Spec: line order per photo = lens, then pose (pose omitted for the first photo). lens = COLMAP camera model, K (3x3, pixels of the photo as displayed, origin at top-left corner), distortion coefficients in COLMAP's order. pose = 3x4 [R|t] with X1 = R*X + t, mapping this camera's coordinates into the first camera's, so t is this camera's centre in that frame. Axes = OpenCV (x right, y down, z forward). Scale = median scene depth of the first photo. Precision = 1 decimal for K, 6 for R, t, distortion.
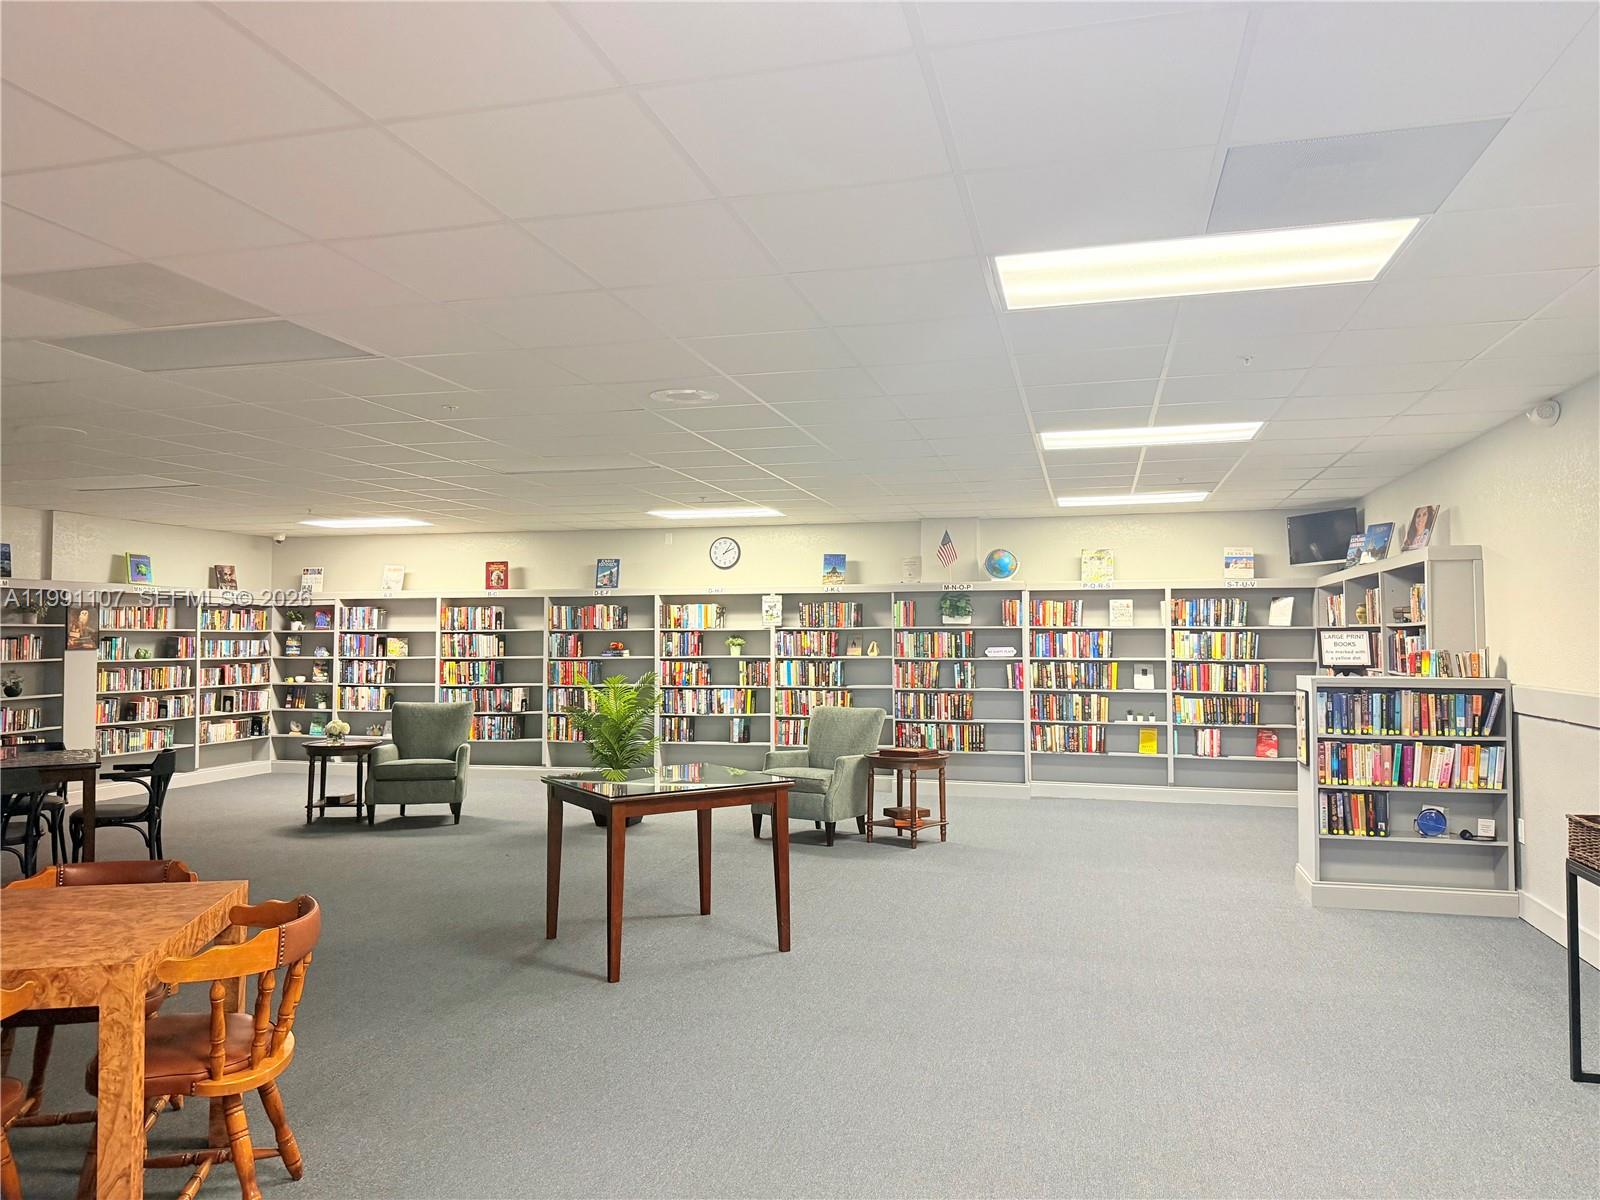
lens RADIAL K [[1125.5, 0, 800.0], [0, 1125.5, 600.0], [0, 0, 1]] dist [0.141410, -0.139718]
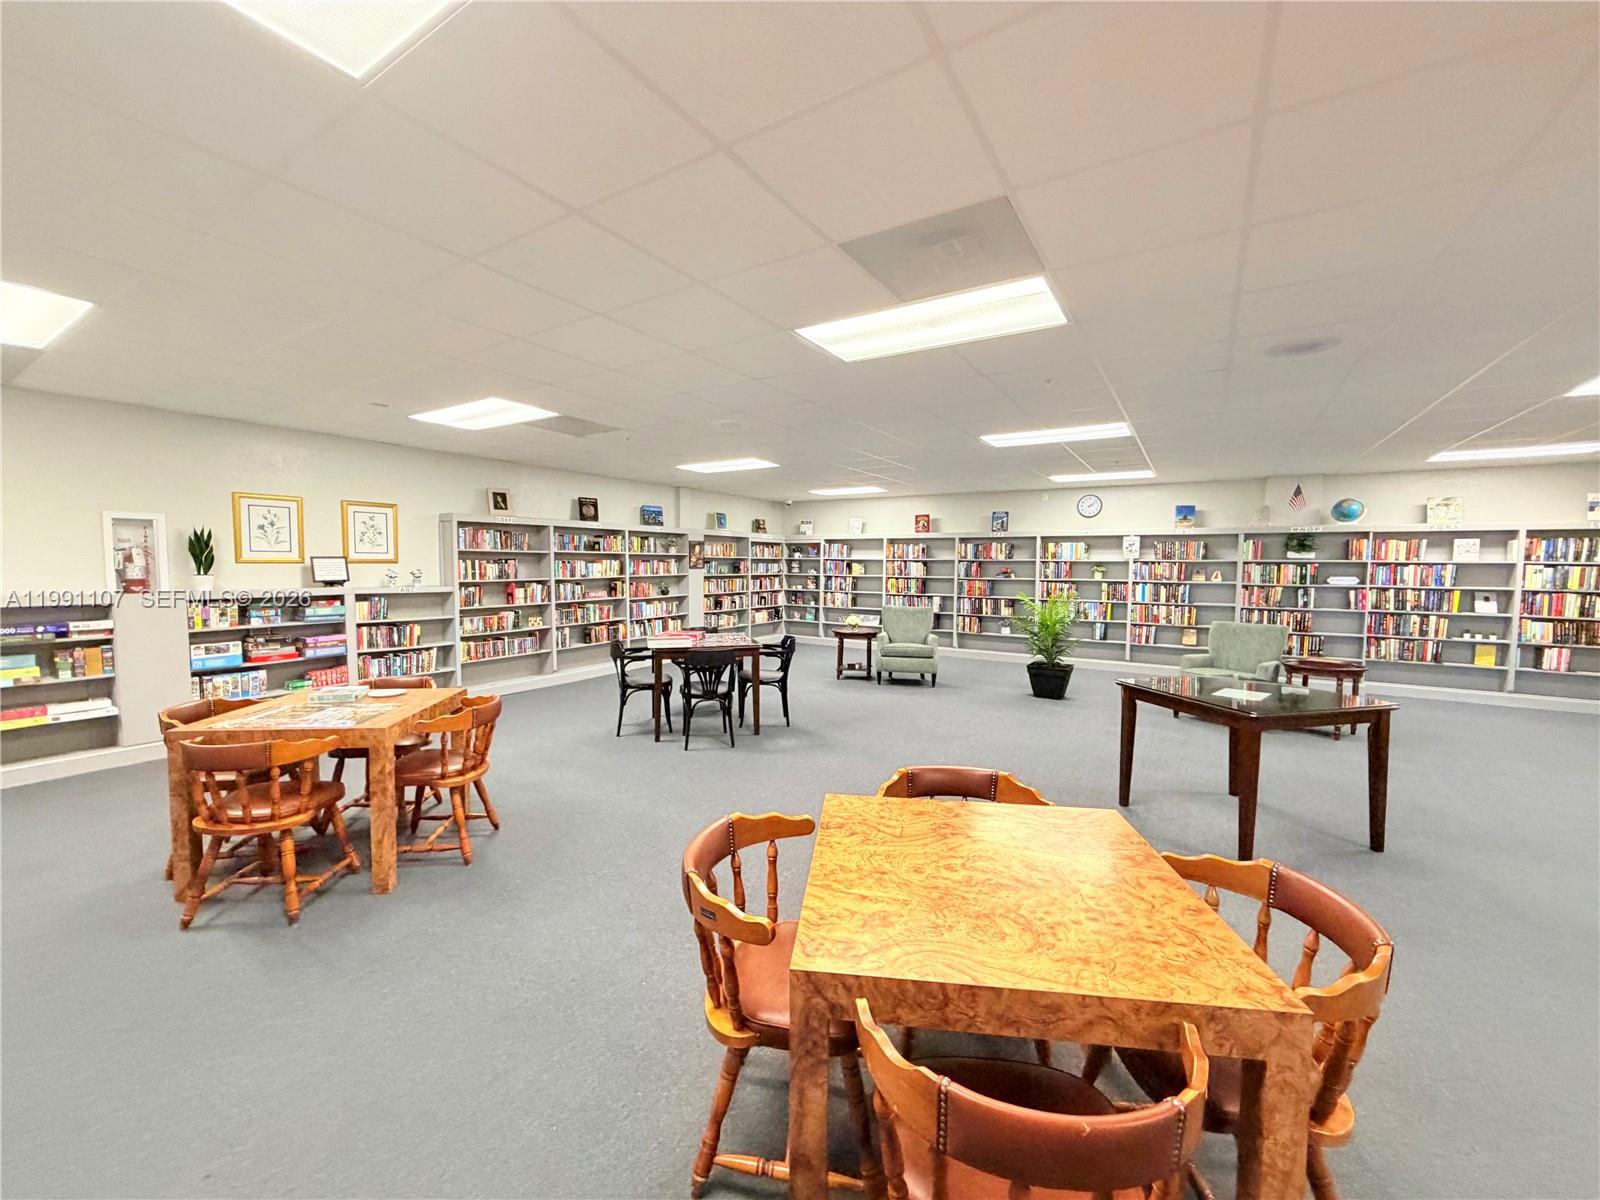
lens RADIAL K [[639.8, 0, 800.0], [0, 639.8, 600.0], [0, 0, 1]] dist [0.001064, 0.000249]
pose [[0.956192, 0.027679, -0.291428, -0.183859], [-0.000759, 0.995751, 0.092083, 0.001878], [0.292738, -0.087828, 0.952150, 0.126168]]
